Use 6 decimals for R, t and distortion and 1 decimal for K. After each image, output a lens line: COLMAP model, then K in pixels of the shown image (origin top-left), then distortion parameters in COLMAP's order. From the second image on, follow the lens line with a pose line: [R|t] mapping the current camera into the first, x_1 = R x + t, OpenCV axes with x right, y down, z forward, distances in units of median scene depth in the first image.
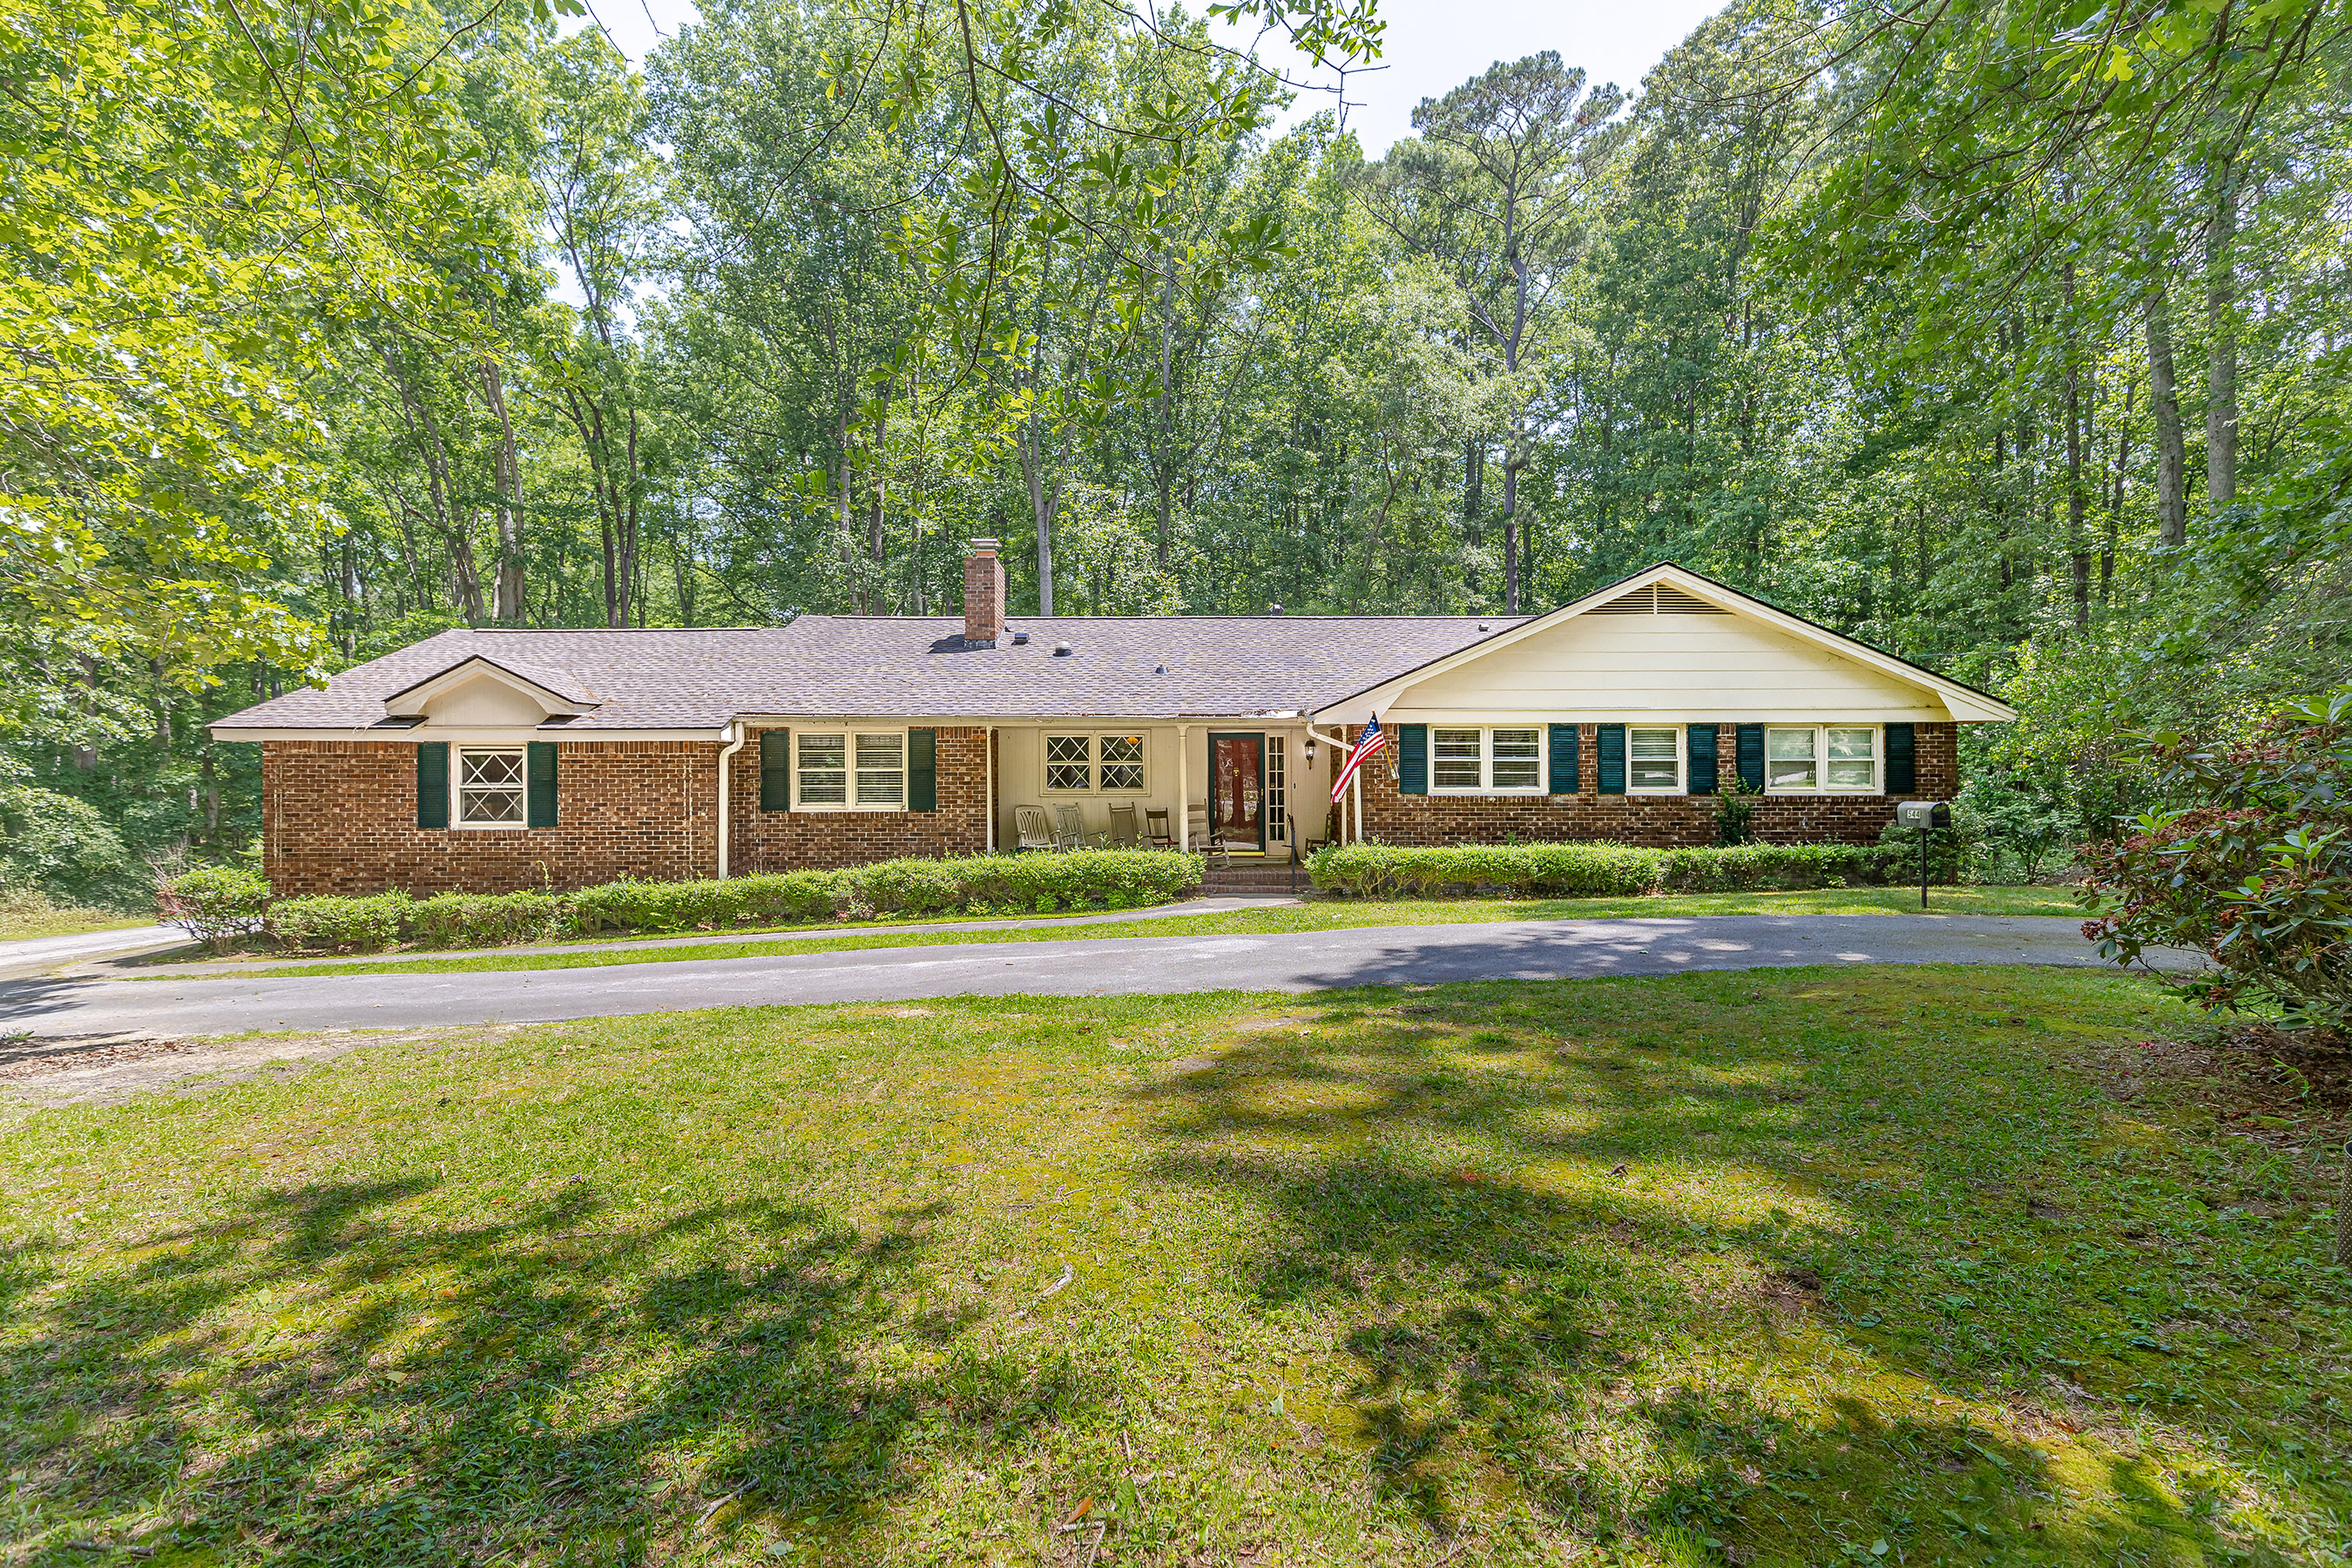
lens RADIAL K [[1087.3, 0, 1181.1], [0, 1087.3, 778.5], [0, 0, 1]] dist [0.000942, 0.000160]
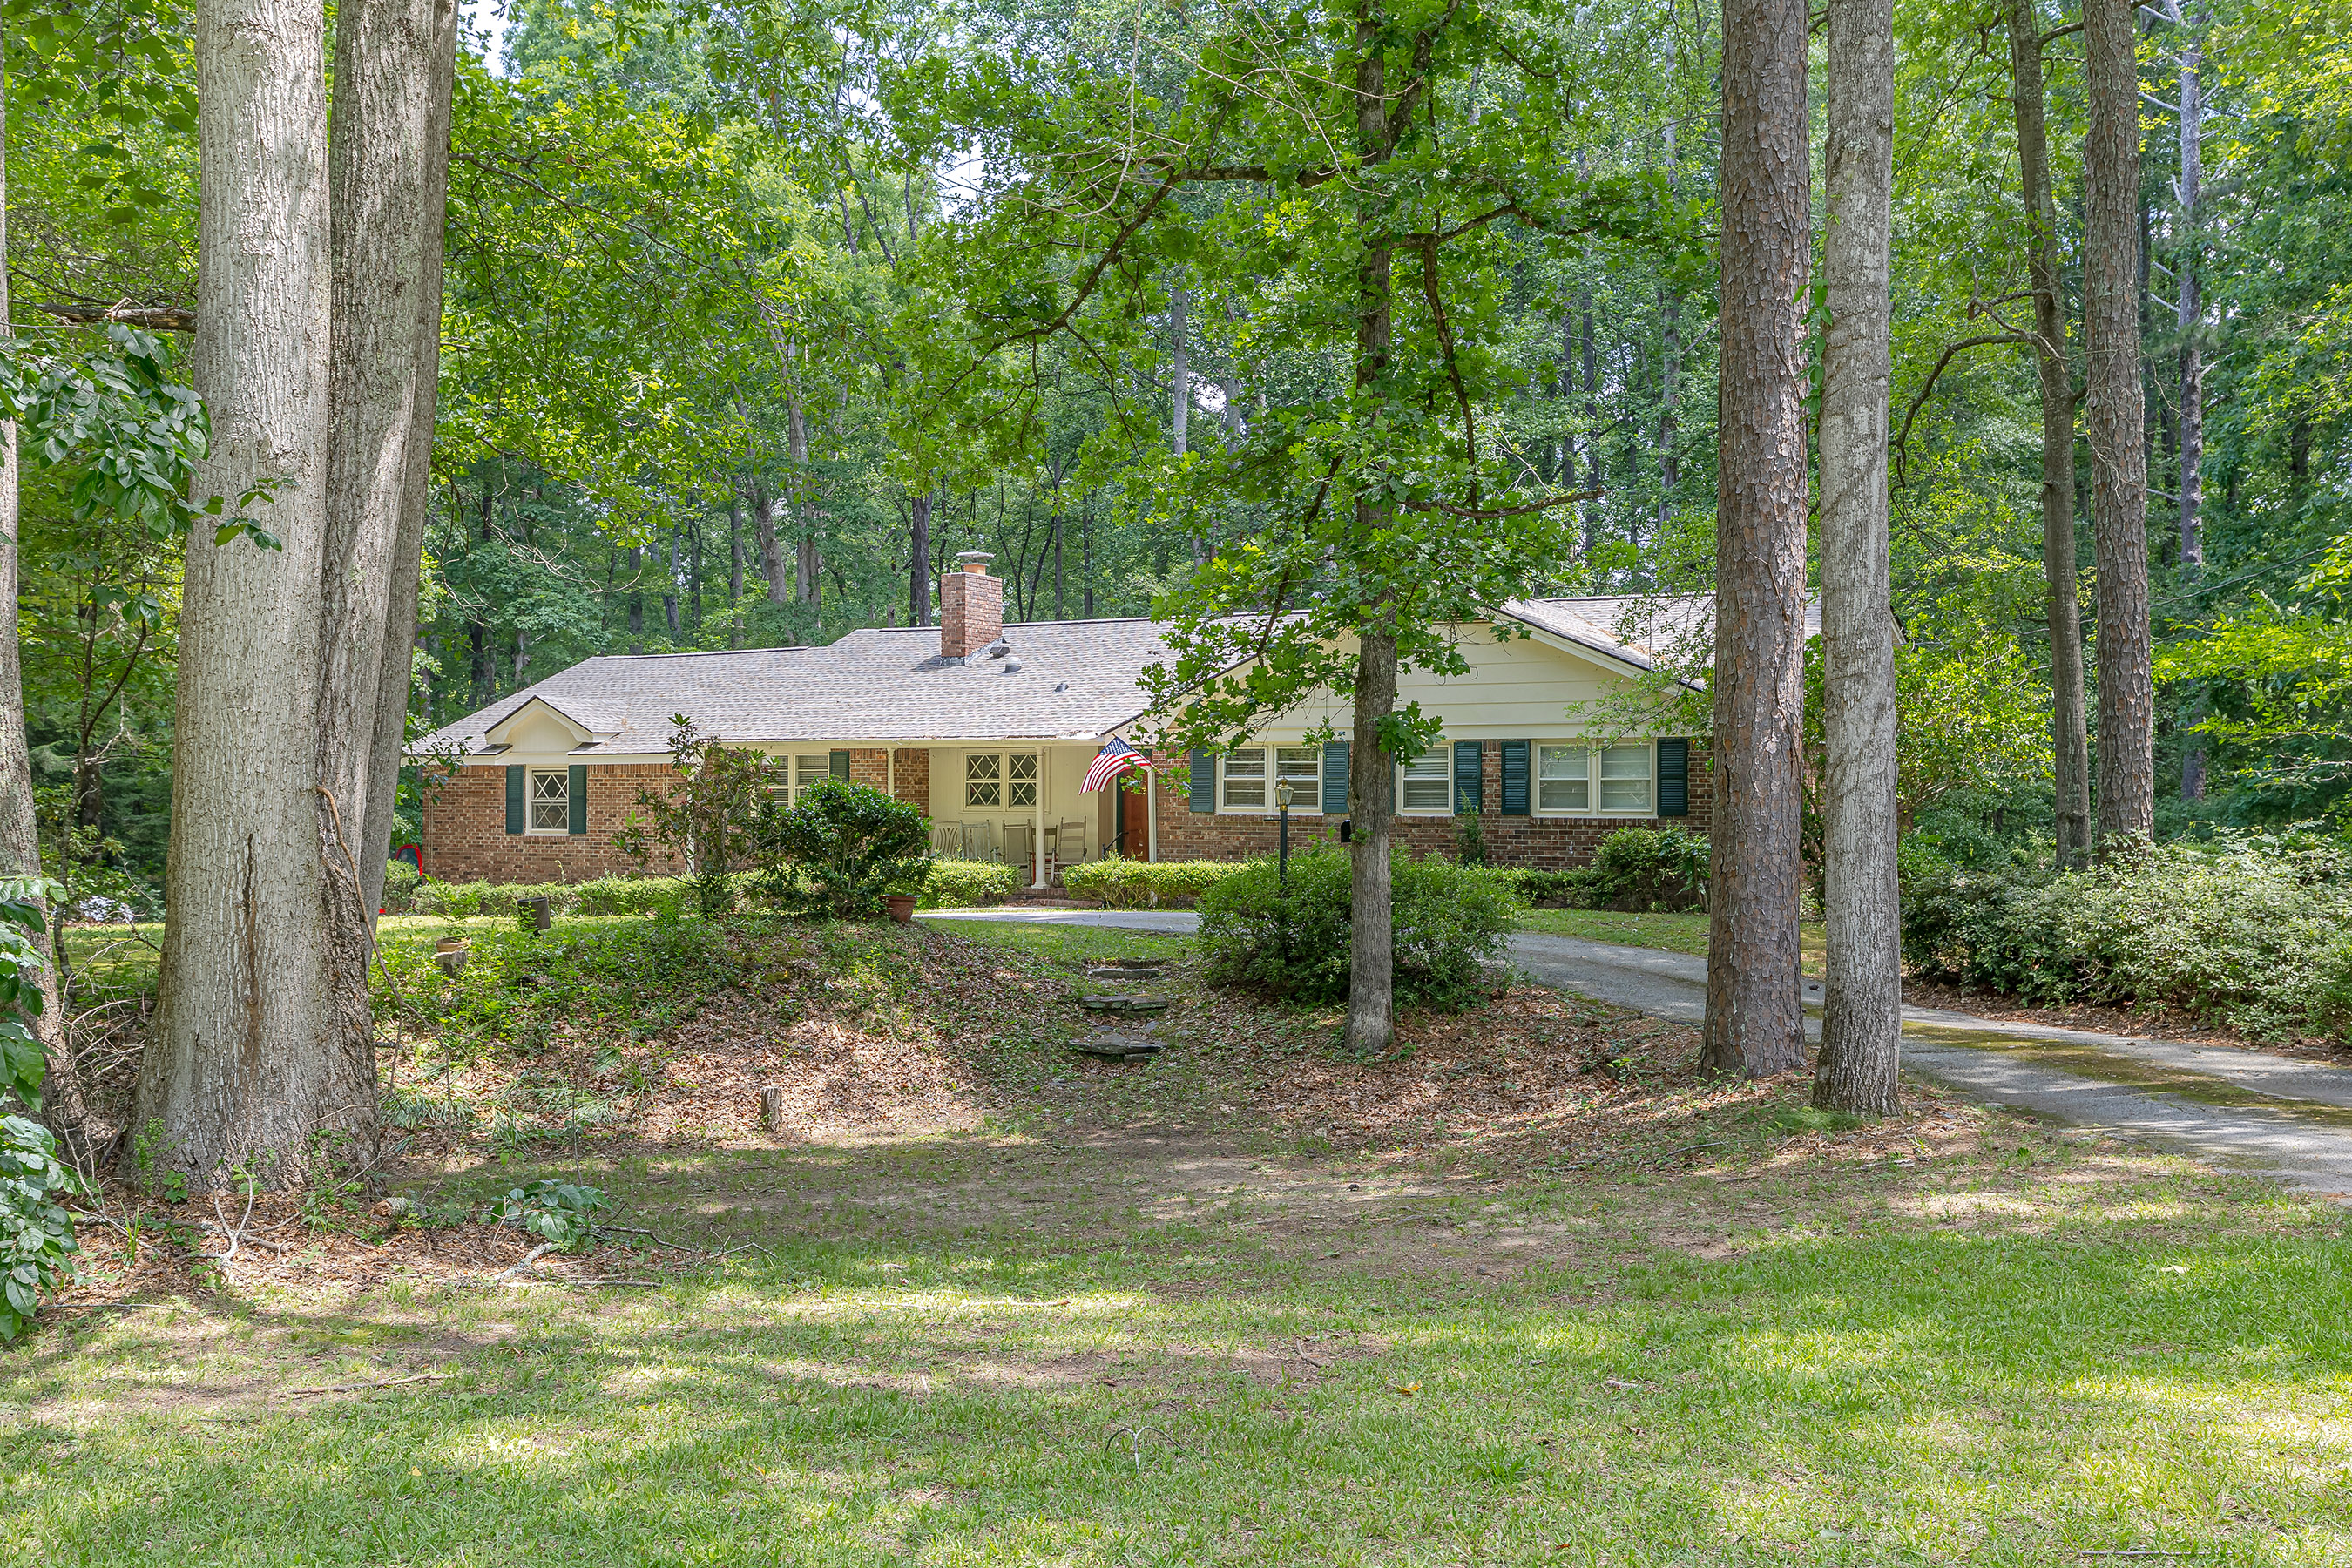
lens RADIAL K [[2408.1, 0, 1174.1], [0, 2408.1, 785.9], [0, 0, 1]] dist [-0.005964, 0.000000]
pose [[0.844730, 0.001949, -0.535190, 1.388056], [-0.002056, 0.999998, 0.000398, -0.011732], [0.535189, 0.000764, 0.844732, -0.903554]]
